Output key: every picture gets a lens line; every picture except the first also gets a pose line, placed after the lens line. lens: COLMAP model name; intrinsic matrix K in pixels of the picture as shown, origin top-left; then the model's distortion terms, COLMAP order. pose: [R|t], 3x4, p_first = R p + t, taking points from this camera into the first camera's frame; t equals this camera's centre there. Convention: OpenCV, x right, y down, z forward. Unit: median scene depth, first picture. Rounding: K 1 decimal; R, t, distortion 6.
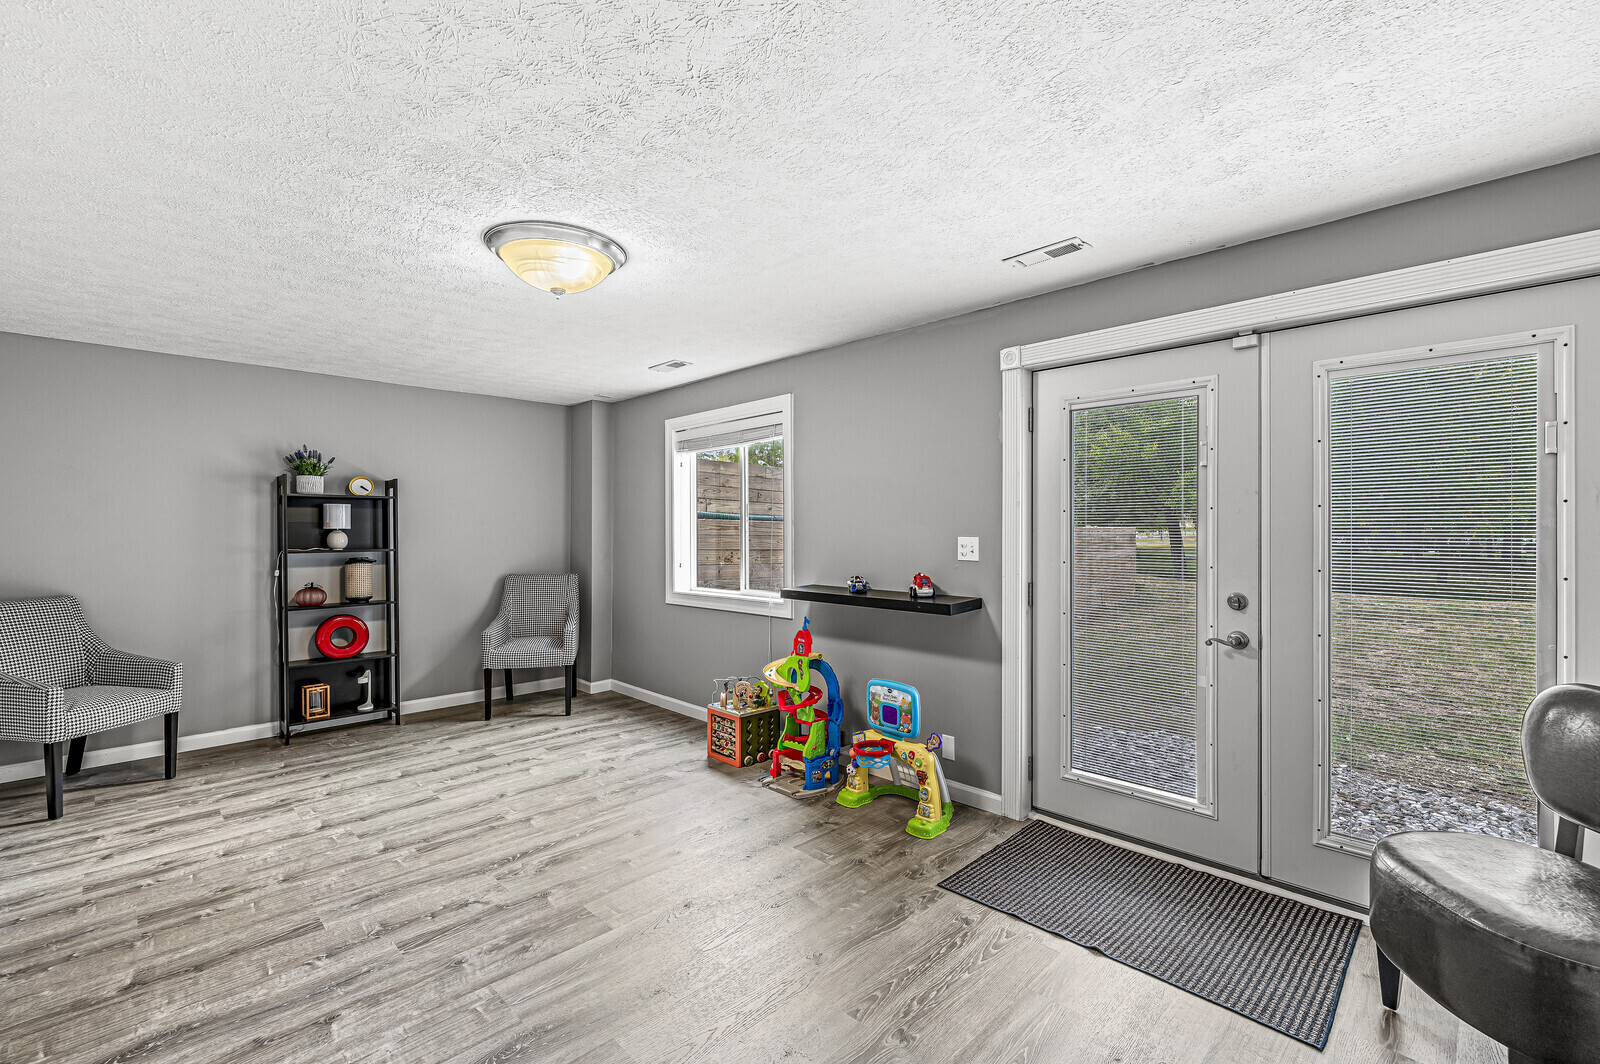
lens RADIAL K [[700.5, 0, 797.9], [0, 700.5, 529.5], [0, 0, 1]] dist [-0.000890, 0.000795]
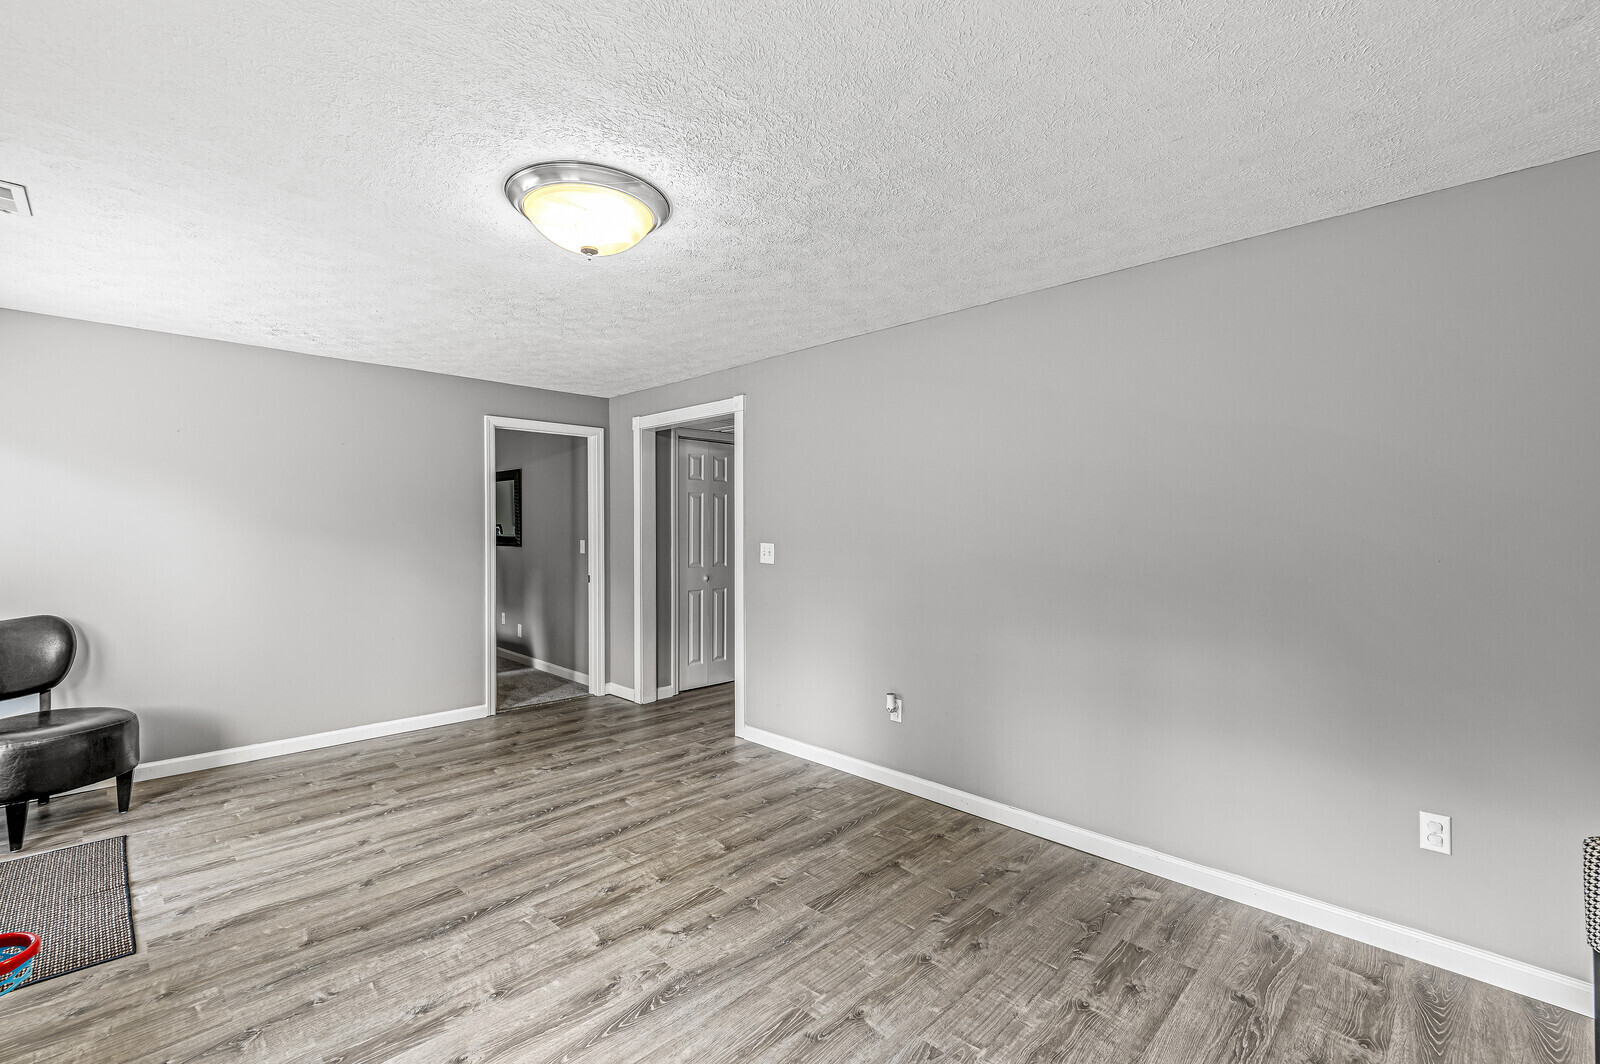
lens RADIAL K [[700.5, 0, 802.0], [0, 700.5, 530.1], [0, 0, 1]] dist [-0.000890, 0.000795]
pose [[-0.999837, -0.000317, -0.018037, -0.626641], [-0.000452, 0.999972, 0.007491, -0.008131], [0.018034, 0.007498, -0.999809, 1.980632]]
